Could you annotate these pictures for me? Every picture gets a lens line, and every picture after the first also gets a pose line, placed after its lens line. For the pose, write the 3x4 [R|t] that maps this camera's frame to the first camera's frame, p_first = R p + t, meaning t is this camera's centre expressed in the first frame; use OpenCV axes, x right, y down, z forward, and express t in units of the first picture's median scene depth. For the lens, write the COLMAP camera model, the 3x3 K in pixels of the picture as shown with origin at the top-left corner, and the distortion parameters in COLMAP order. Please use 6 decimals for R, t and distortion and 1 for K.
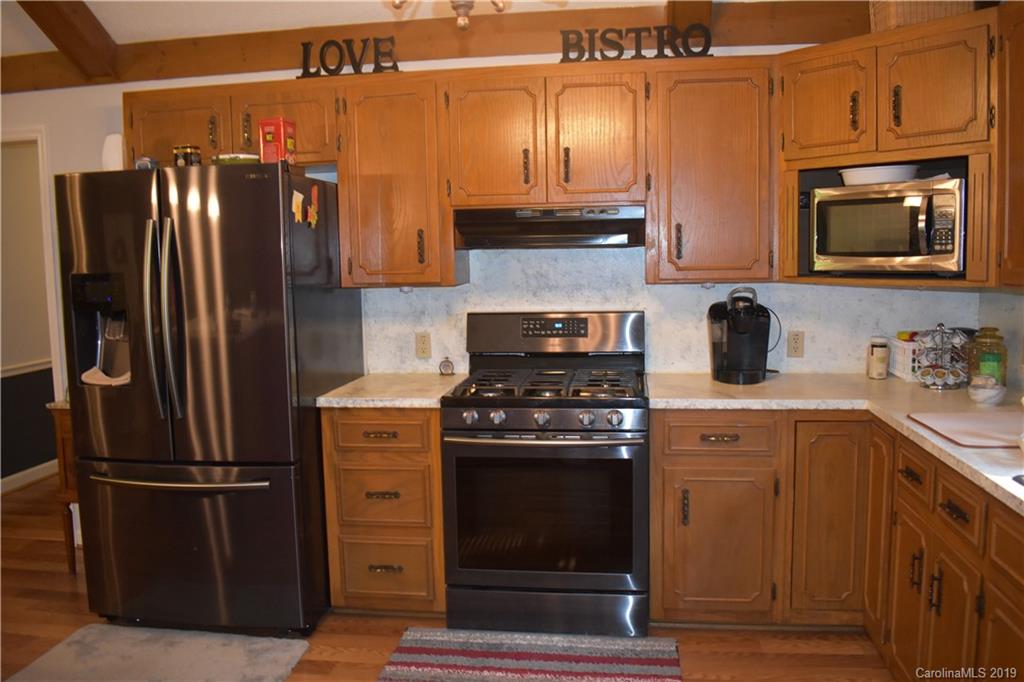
lens RADIAL K [[822.0, 0, 510.5], [0, 822.0, 342.8], [0, 0, 1]] dist [-0.081720, 0.003054]
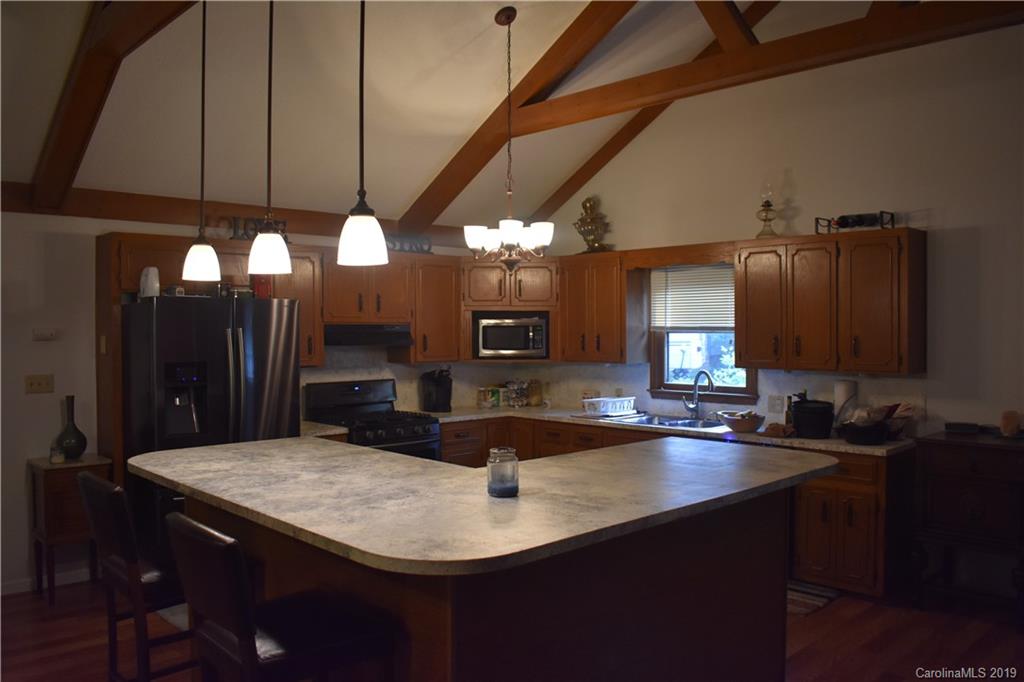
lens RADIAL K [[822.0, 0, 512.1], [0, 822.0, 338.2], [0, 0, 1]] dist [-0.081720, 0.003054]
pose [[0.600858, 0.009849, 0.799295, -1.371224], [0.080790, 0.994056, -0.072981, 0.031998], [-0.795263, 0.108426, 0.596490, -0.408795]]
